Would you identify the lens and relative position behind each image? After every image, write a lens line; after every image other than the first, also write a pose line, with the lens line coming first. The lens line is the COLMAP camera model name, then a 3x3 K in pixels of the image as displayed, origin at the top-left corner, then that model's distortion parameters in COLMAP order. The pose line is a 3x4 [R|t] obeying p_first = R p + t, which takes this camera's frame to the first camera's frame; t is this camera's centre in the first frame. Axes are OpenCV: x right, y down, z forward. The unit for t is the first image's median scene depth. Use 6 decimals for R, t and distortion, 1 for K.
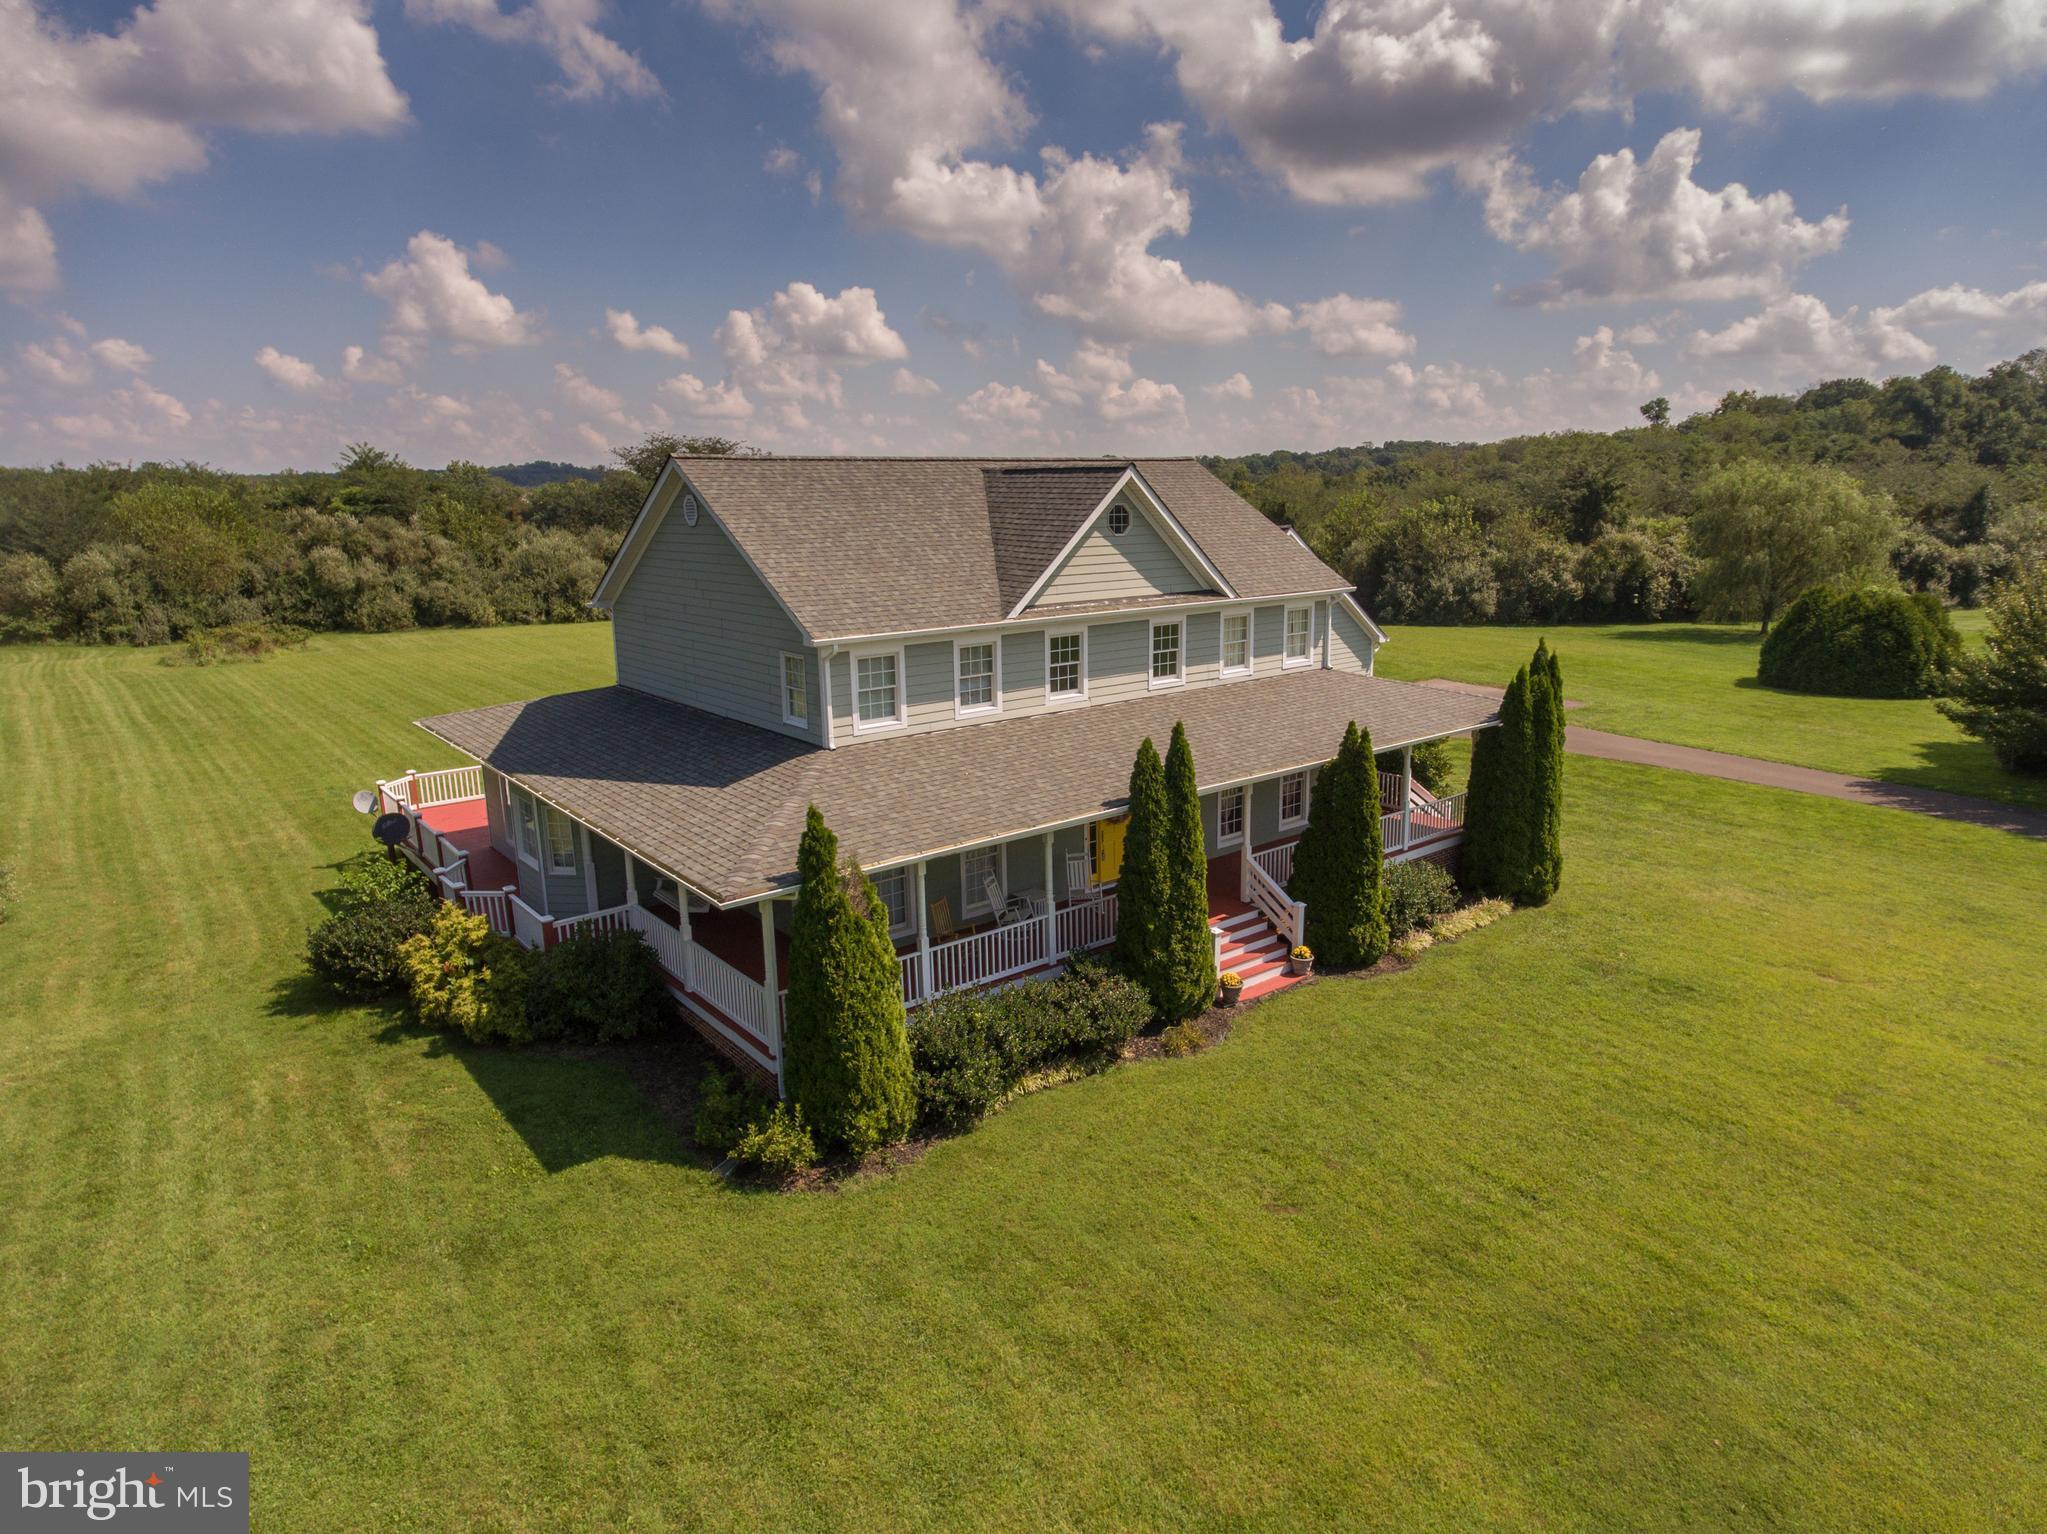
lens RADIAL K [[1206.6, 0, 1071.2], [0, 1206.6, 767.9], [0, 0, 1]] dist [-0.000520, 0.001465]
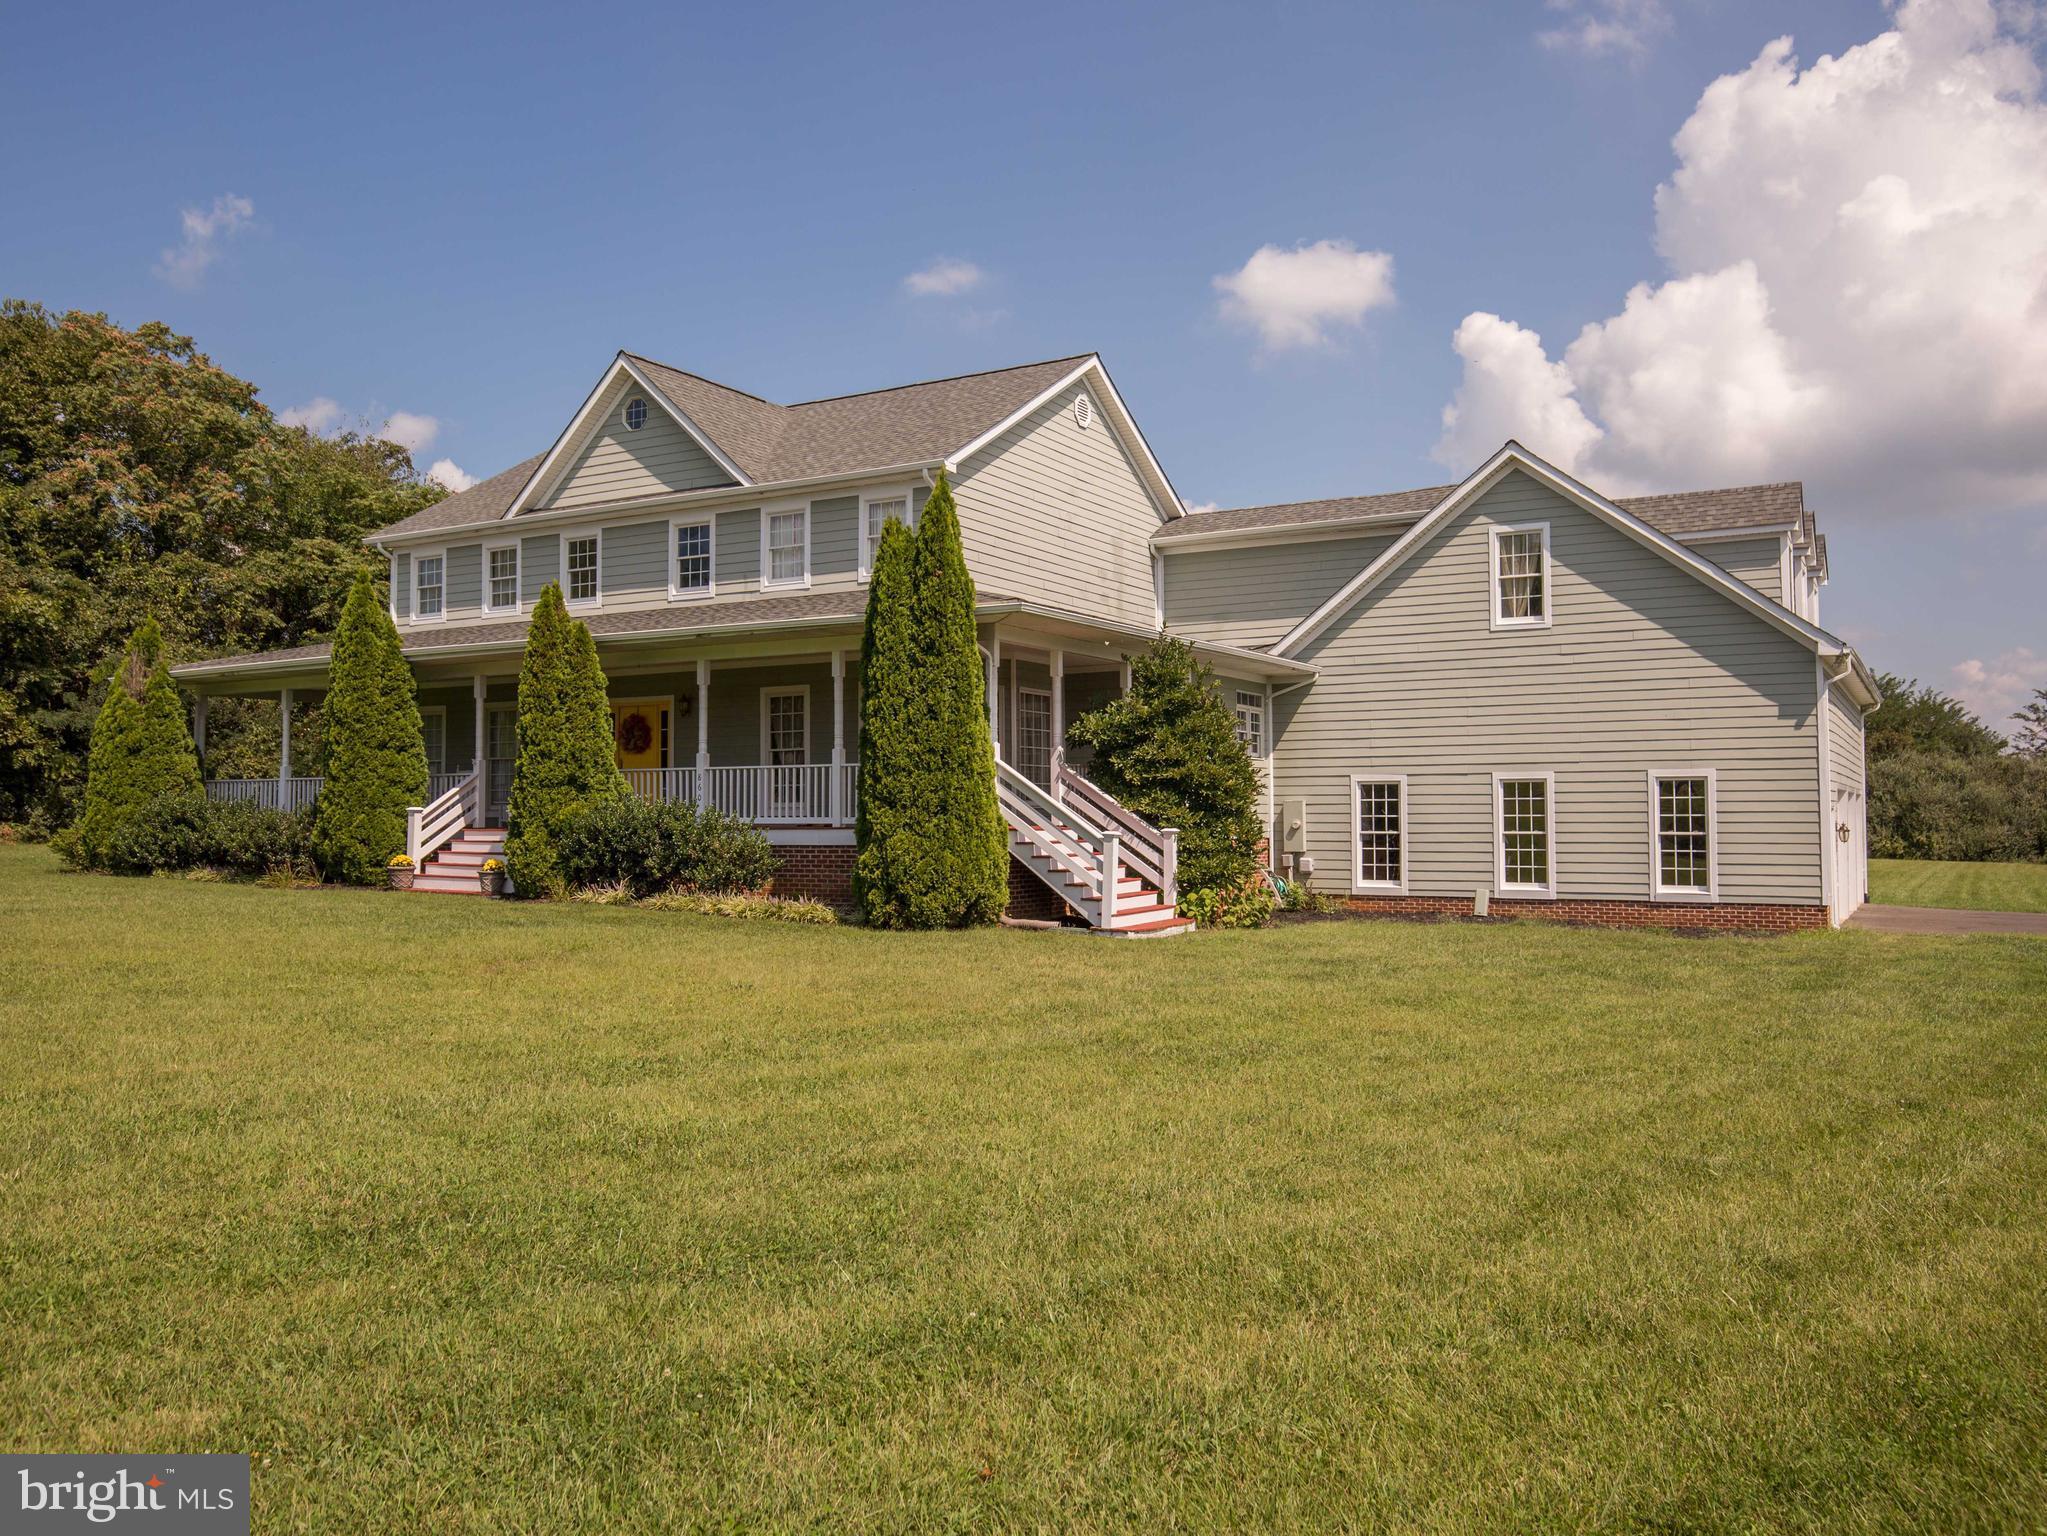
lens RADIAL K [[1556.0, 0, 1065.7], [0, 1556.0, 760.4], [0, 0, 1]] dist [0.005567, 0.005167]
pose [[0.354560, -0.020975, -0.934798, 1.202888], [-0.208786, 0.972730, -0.101017, 0.100666], [0.911425, 0.230990, 0.340512, 0.895124]]
